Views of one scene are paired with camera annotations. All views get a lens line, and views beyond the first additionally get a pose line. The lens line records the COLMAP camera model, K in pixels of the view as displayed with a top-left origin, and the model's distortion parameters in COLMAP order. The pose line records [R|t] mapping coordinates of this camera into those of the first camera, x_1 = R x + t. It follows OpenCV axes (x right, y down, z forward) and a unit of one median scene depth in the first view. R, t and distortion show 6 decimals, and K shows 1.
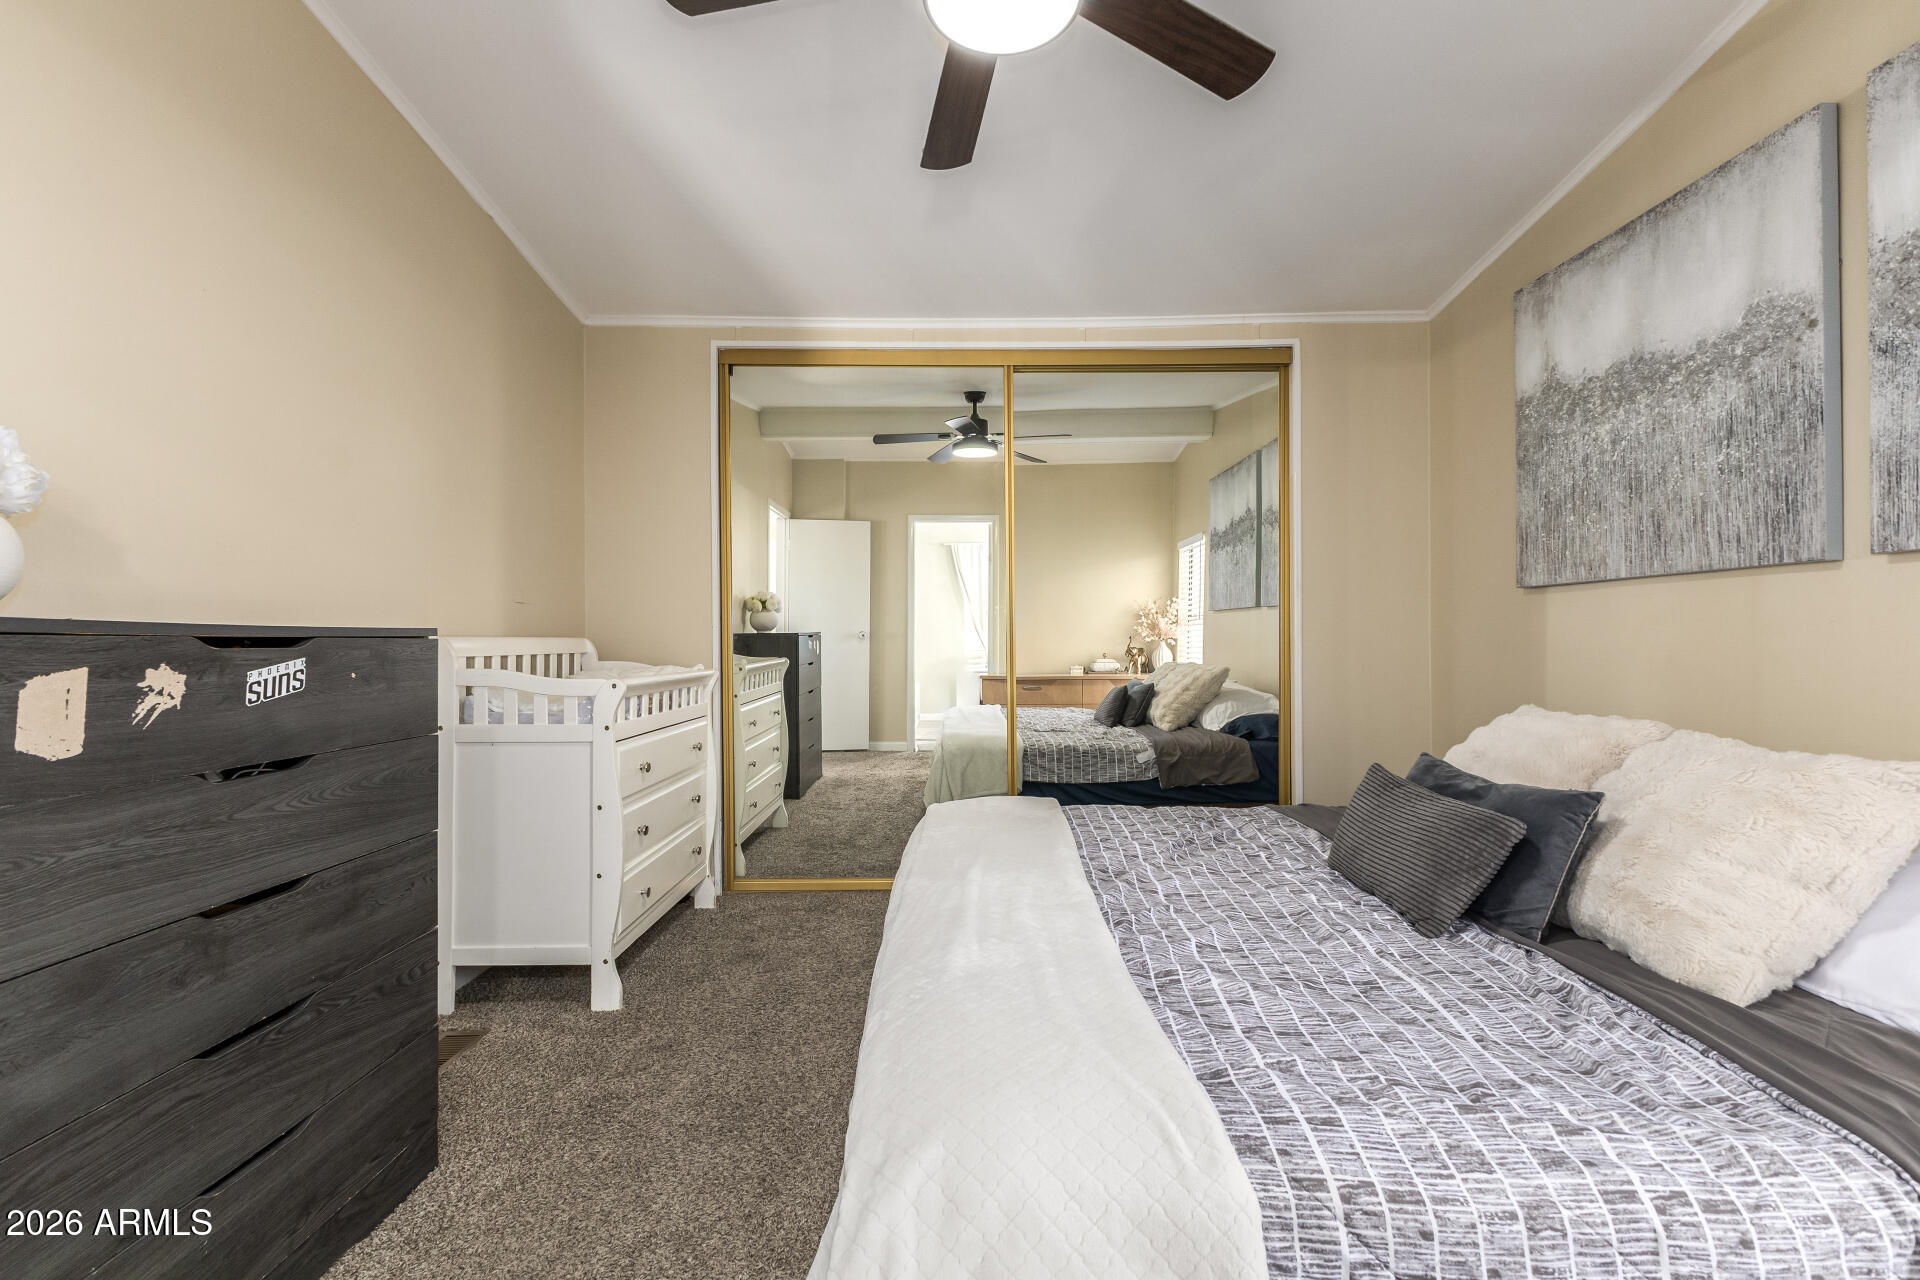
lens RADIAL K [[825.8, 0, 960.0], [0, 825.8, 640.0], [0, 0, 1]] dist [0.007471, -0.000173]
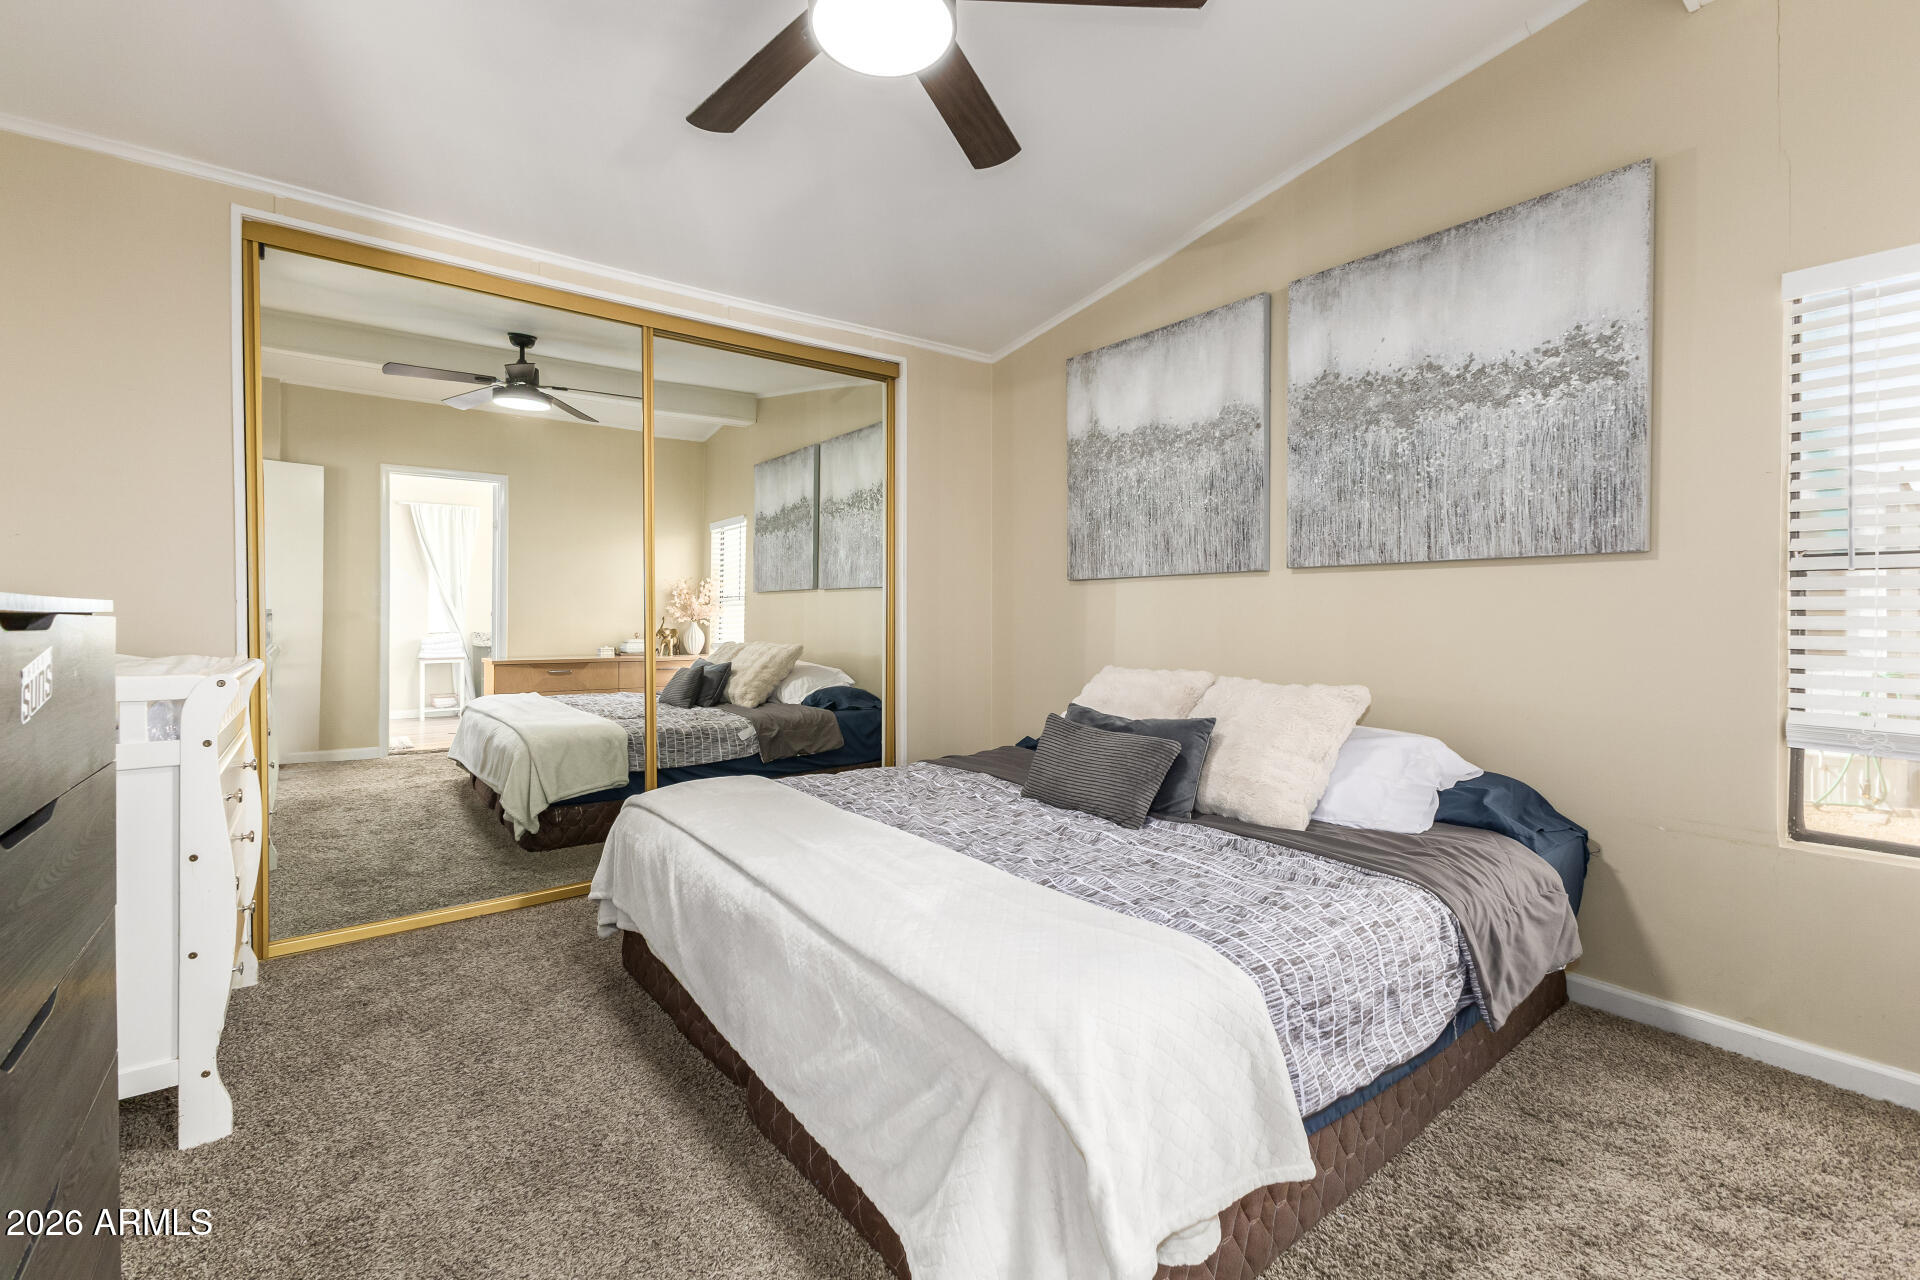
lens RADIAL K [[837.8, 0, 952.7], [0, 837.8, 632.2], [0, 0, 1]] dist [0.009610, 0.000088]
pose [[0.792371, -0.009557, 0.609965, -0.341867], [0.001022, 0.999897, 0.014339, 0.001492], [-0.610039, -0.010738, 0.792298, 0.040025]]
